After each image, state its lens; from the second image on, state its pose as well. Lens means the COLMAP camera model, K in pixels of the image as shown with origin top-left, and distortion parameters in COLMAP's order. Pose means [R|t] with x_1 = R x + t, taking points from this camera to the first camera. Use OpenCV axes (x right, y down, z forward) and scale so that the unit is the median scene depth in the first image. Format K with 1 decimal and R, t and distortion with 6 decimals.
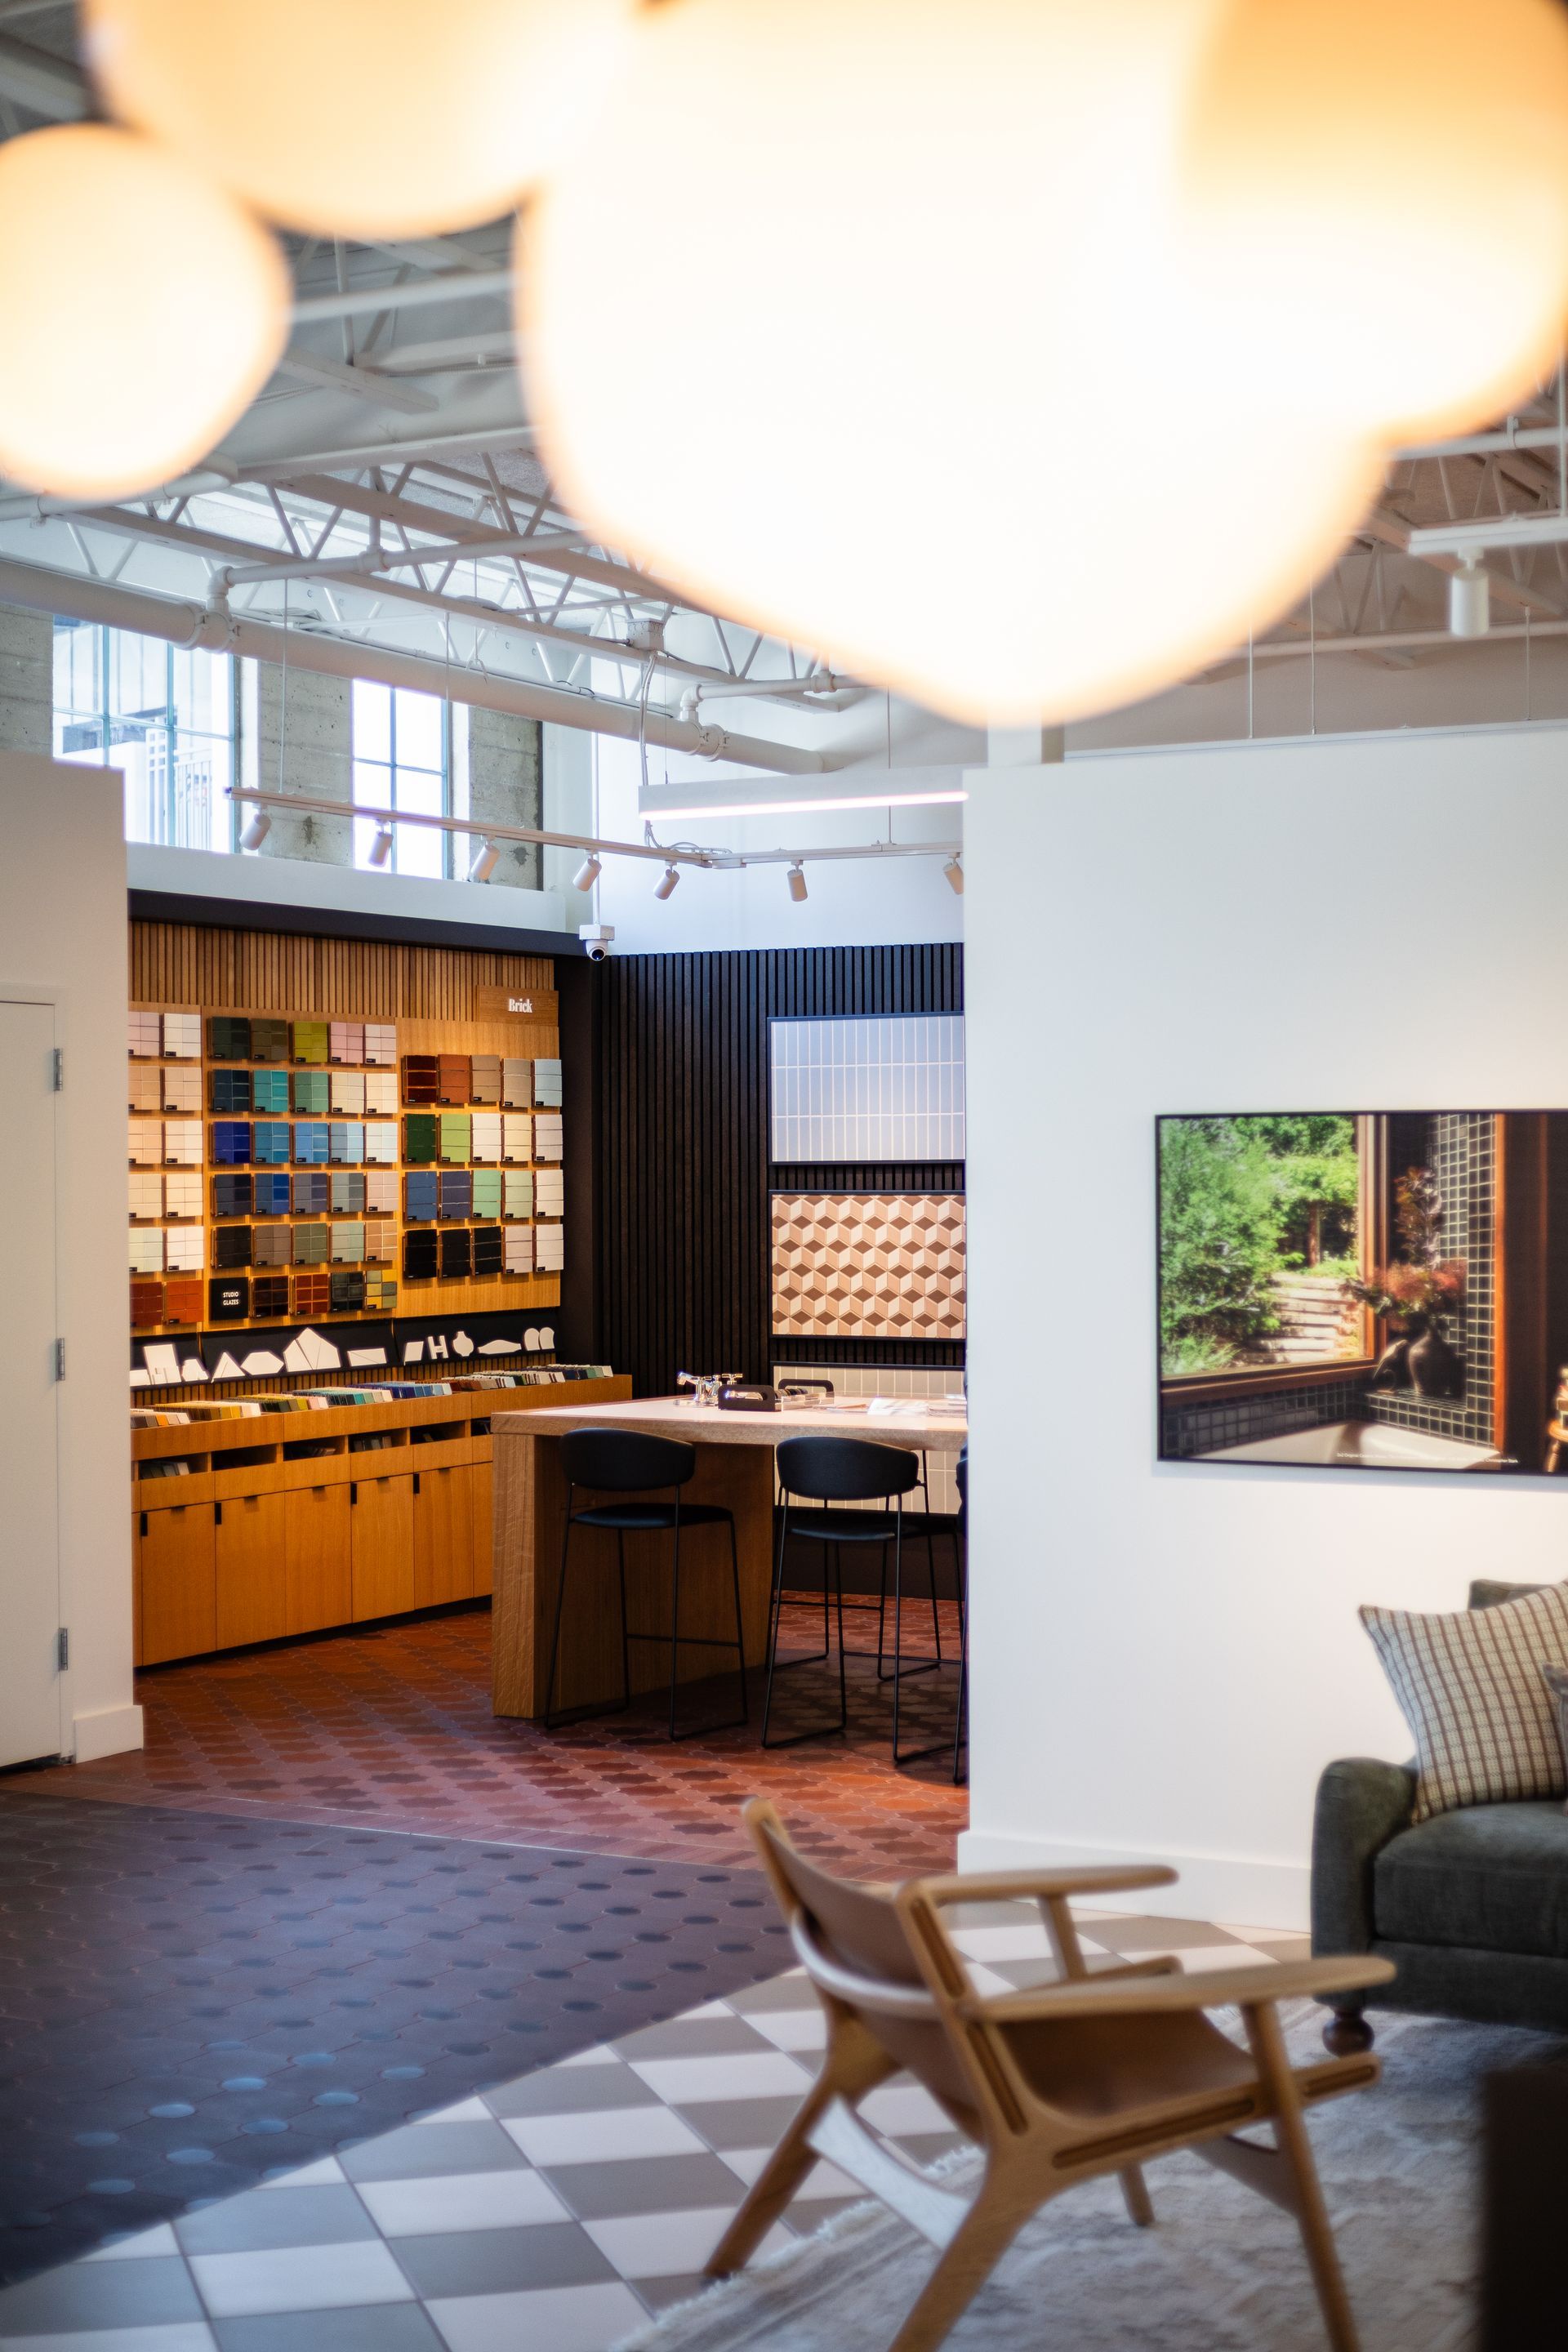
lens RADIAL K [[3386.4, 0, 784.0], [0, 3386.4, 1176.0], [0, 0, 1]] dist [-0.022089, -0.052789]
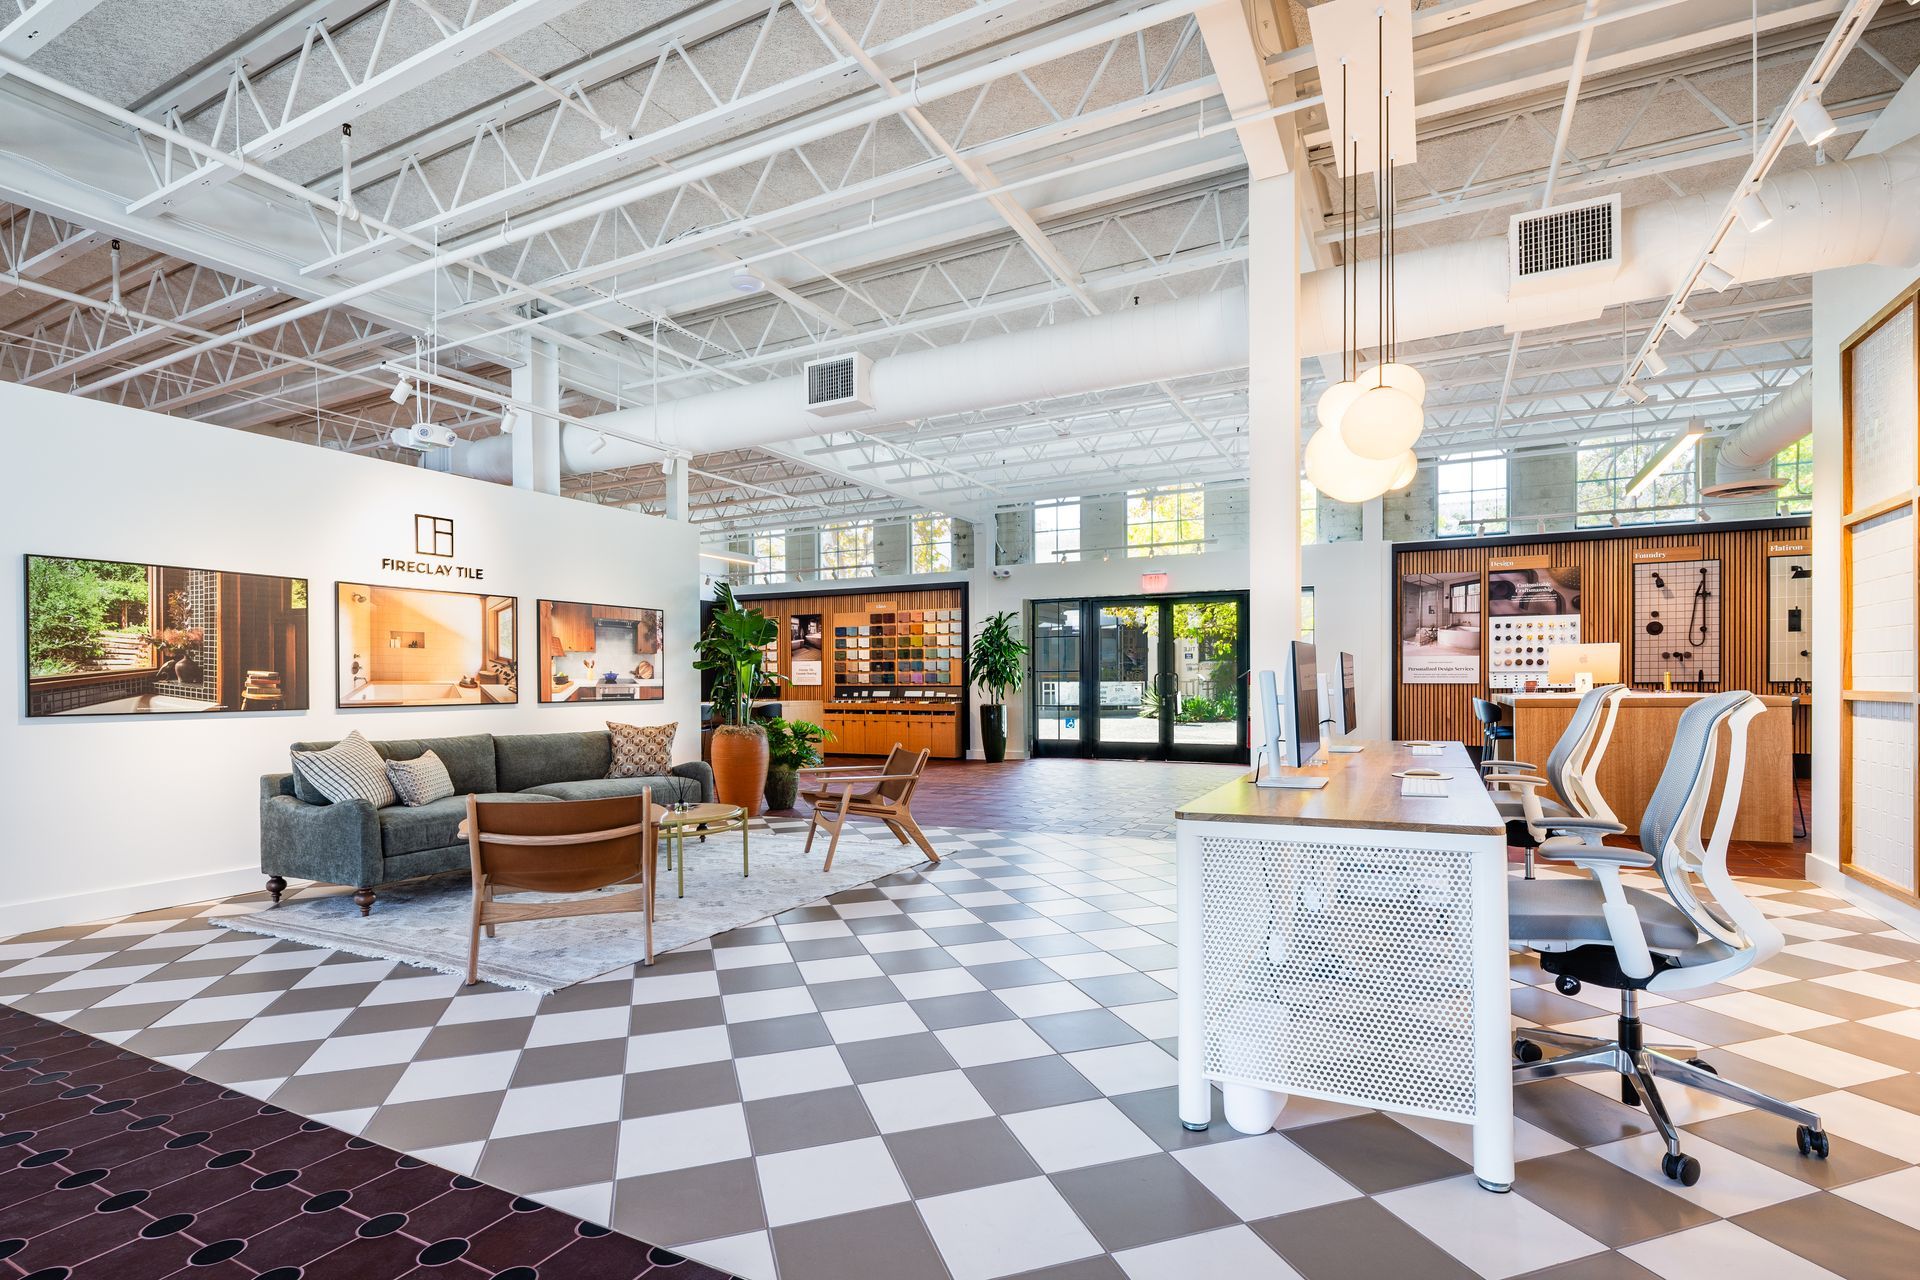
lens RADIAL K [[940.0, 0, 953.8], [0, 940.0, 679.6], [0, 0, 1]] dist [-0.001580, 0.000168]
pose [[-0.019836, 0.009769, 0.999756, -0.490522], [0.009207, 0.999912, -0.009587, 0.071863], [-0.999761, 0.009014, -0.019924, 0.434652]]
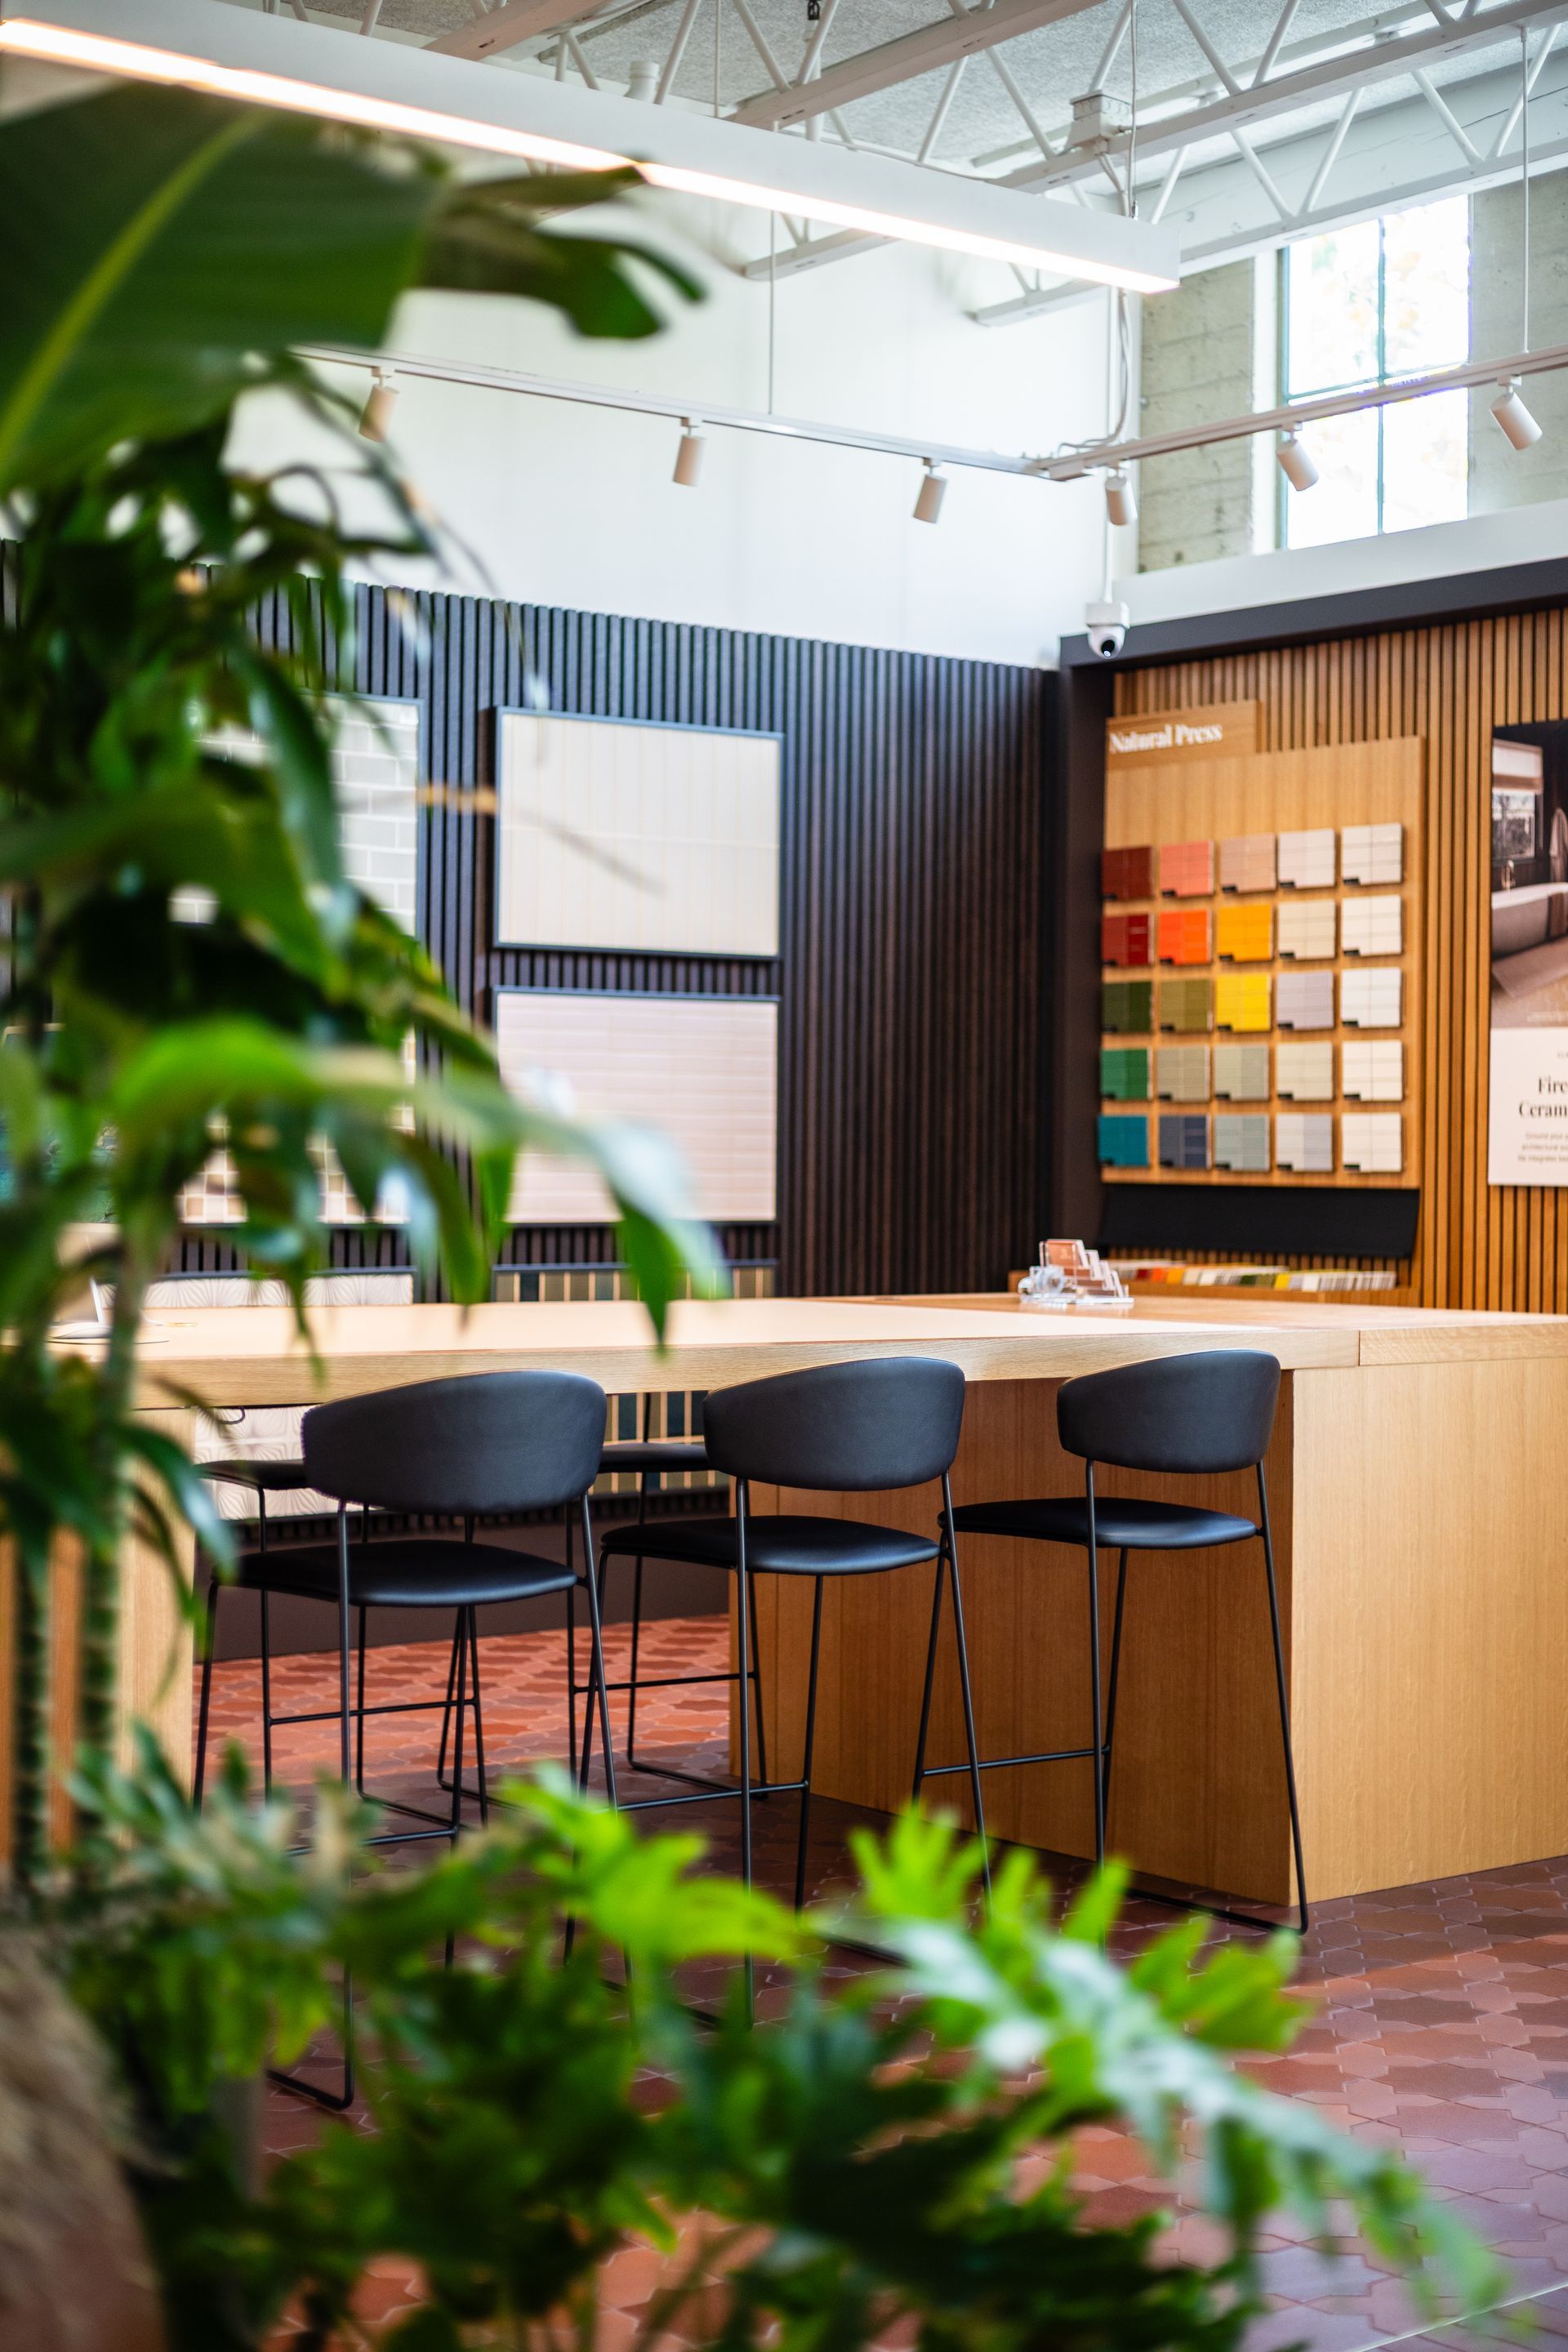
lens RADIAL K [[3451.5, 0, 780.5], [0, 3451.5, 1148.2], [0, 0, 1]] dist [-0.062211, -0.107122]
pose [[0.405040, 0.010166, 0.914243, 0.406981], [-0.012053, 0.999911, -0.005779, 0.058821], [-0.914220, -0.008679, 0.405126, 0.497642]]
